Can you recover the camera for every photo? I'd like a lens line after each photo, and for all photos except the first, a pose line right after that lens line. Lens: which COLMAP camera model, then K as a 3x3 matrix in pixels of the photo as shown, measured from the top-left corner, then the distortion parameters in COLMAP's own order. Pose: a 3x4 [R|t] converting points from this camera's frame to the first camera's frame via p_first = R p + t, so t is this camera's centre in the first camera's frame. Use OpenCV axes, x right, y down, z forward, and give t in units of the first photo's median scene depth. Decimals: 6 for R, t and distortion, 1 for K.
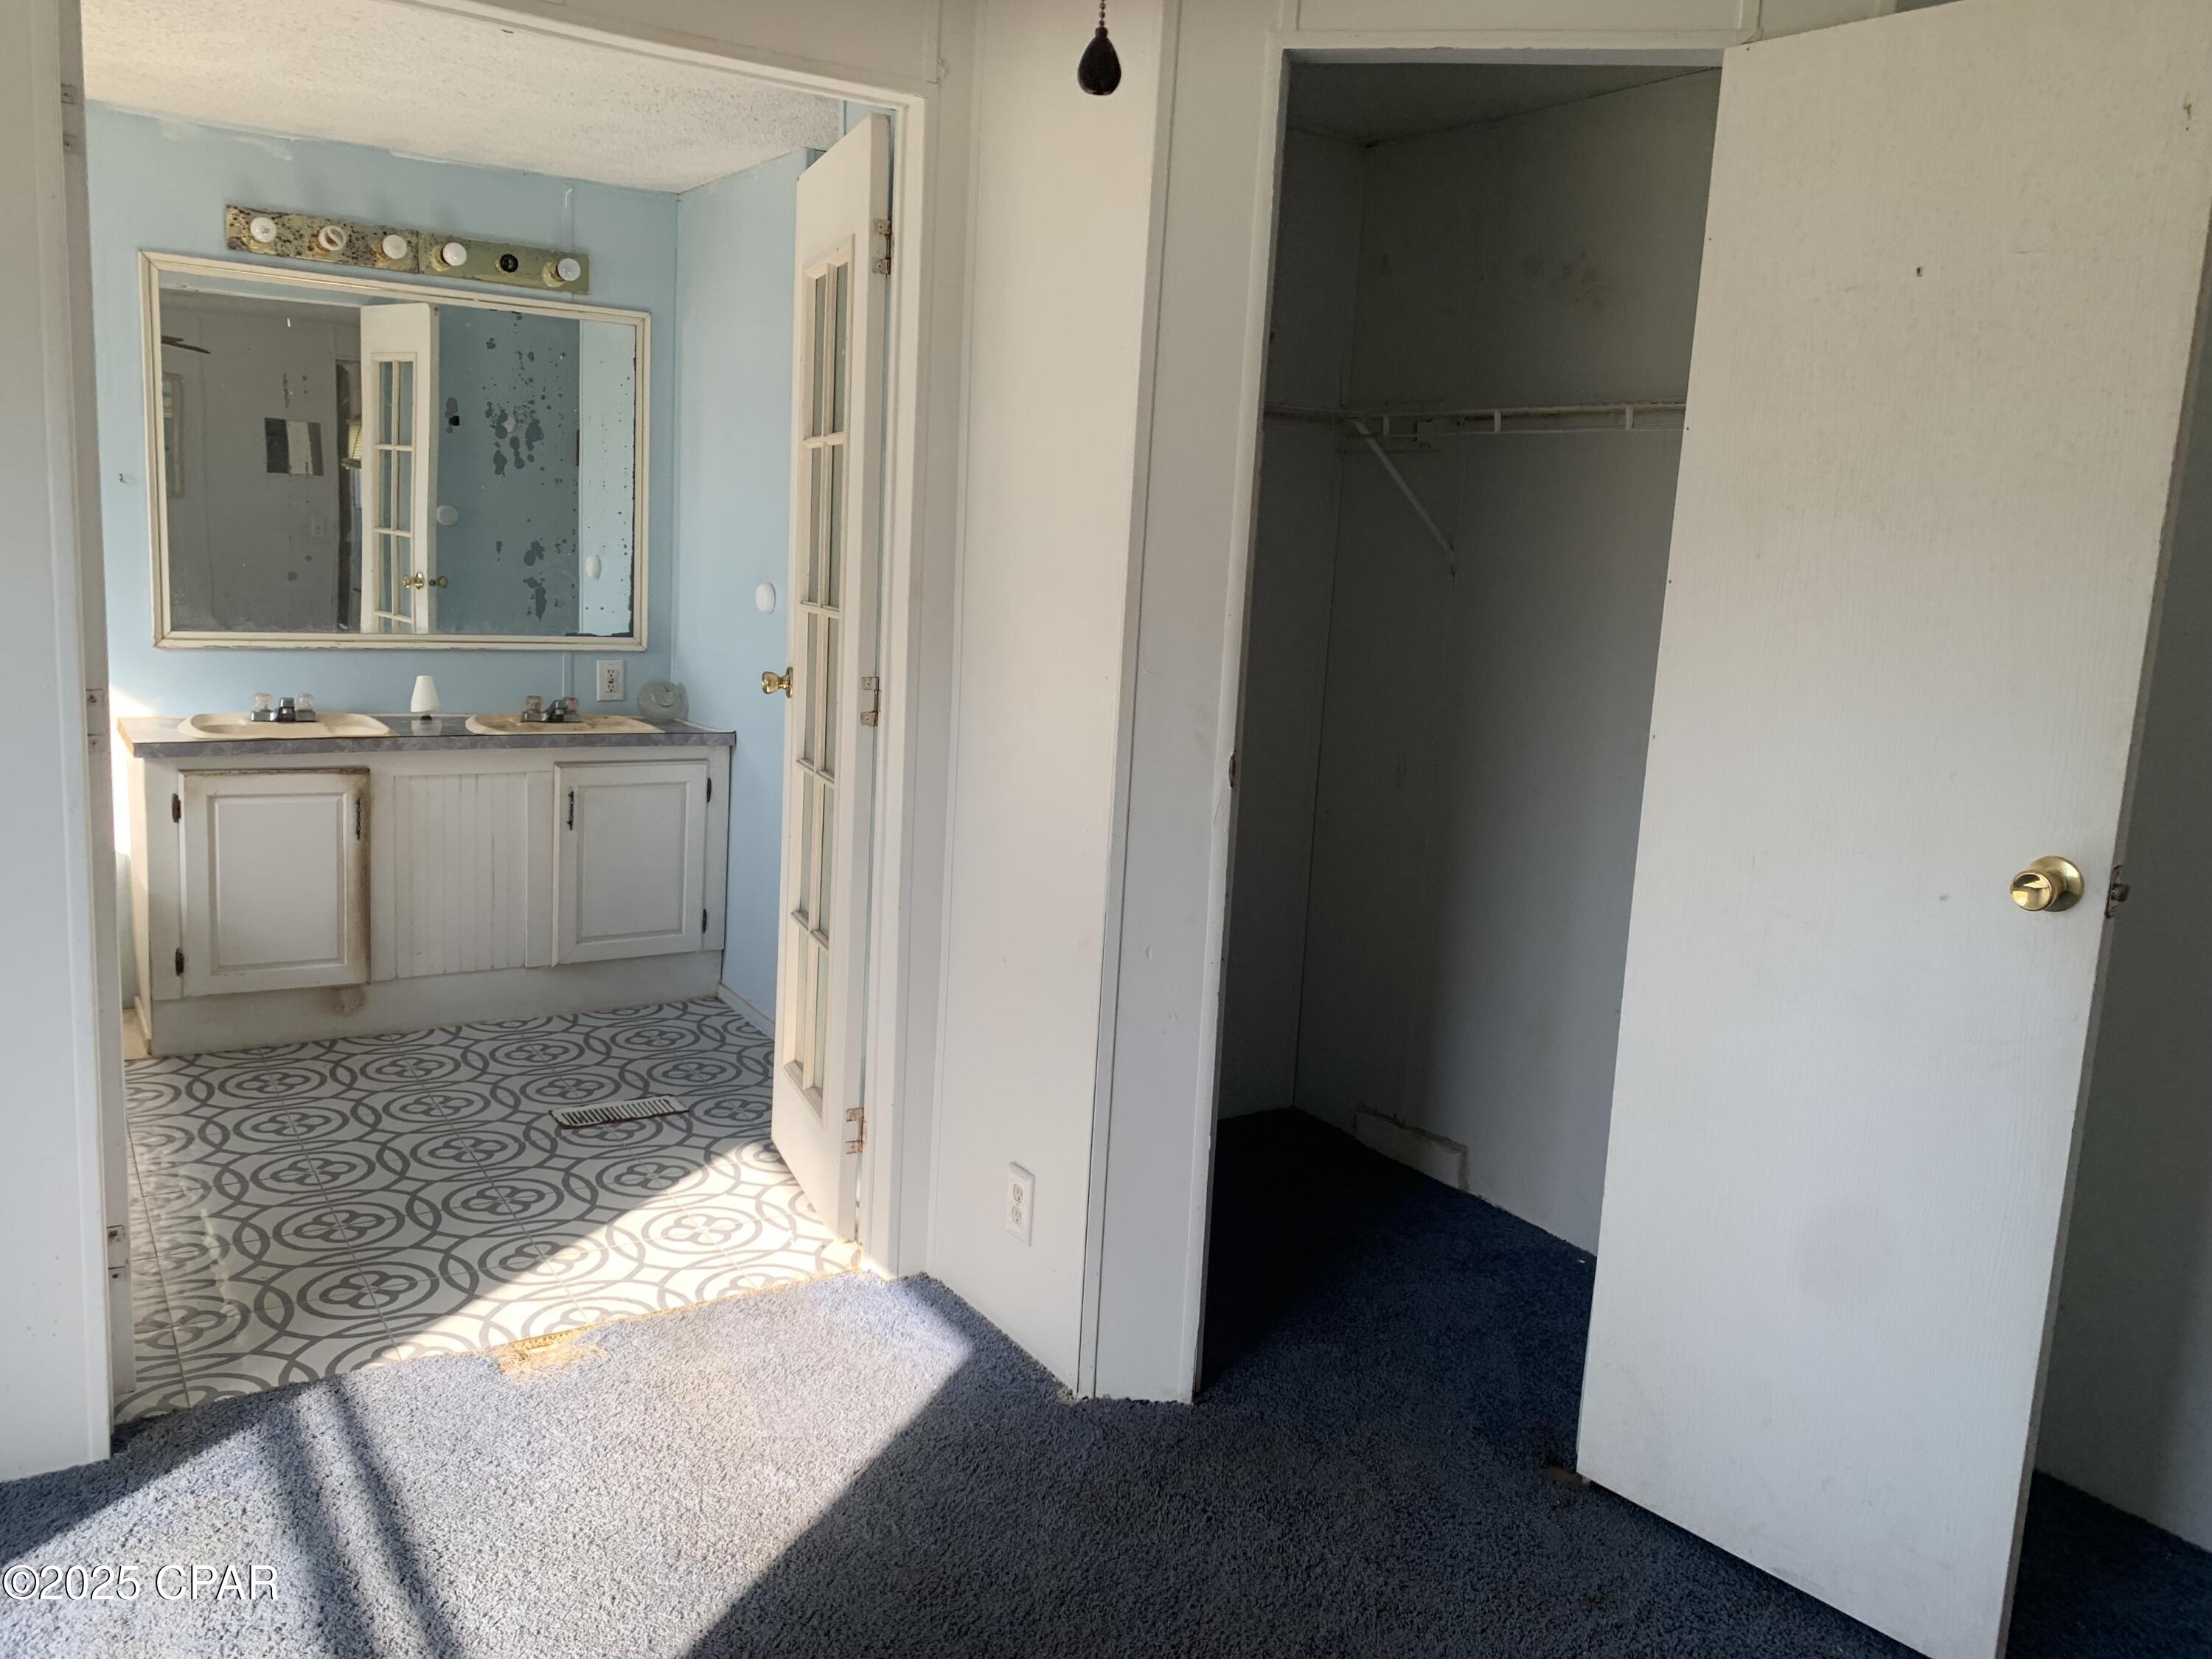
lens RADIAL K [[1703.8, 0, 1132.0], [0, 1703.8, 832.5], [0, 0, 1]] dist [0.006810, -0.002017]
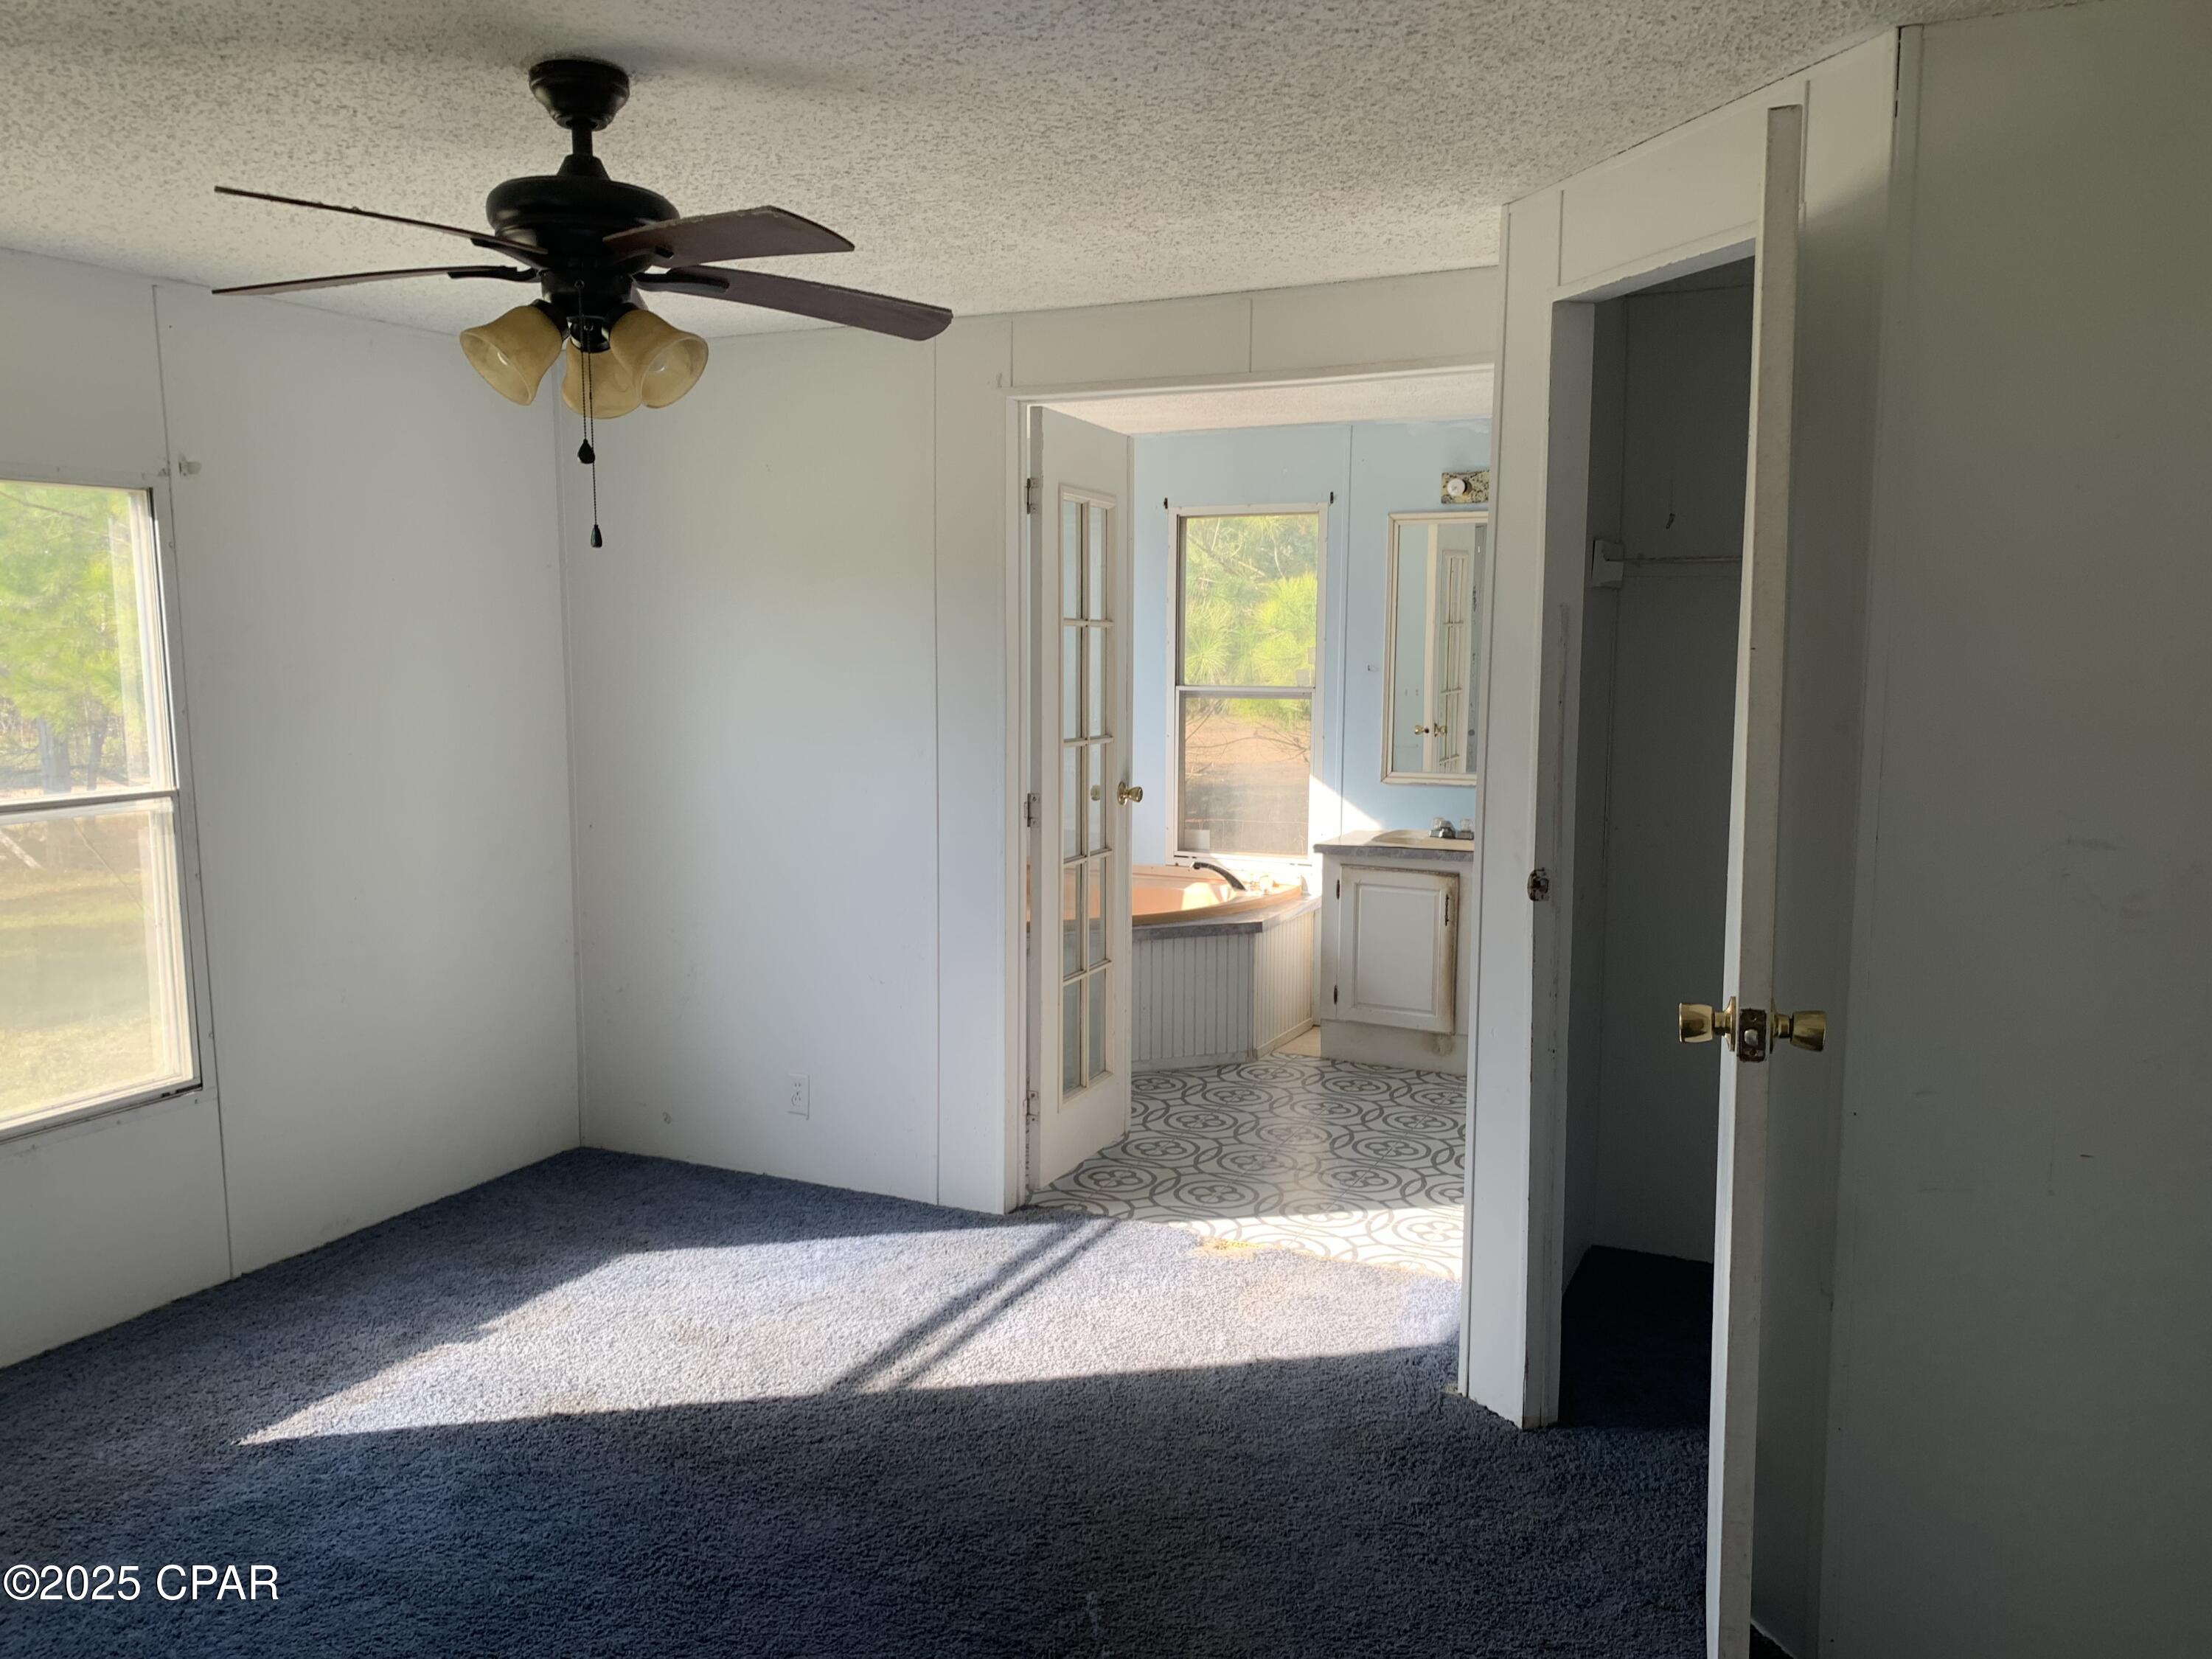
lens RADIAL K [[1686.1, 0, 1106.1], [0, 1686.1, 884.9], [0, 0, 1]] dist [0.005677, -0.000066]
pose [[0.499602, 0.070687, -0.863366, 0.733258], [-0.124744, 0.992148, 0.009046, -0.007828], [0.857226, 0.103180, 0.504497, 0.116613]]
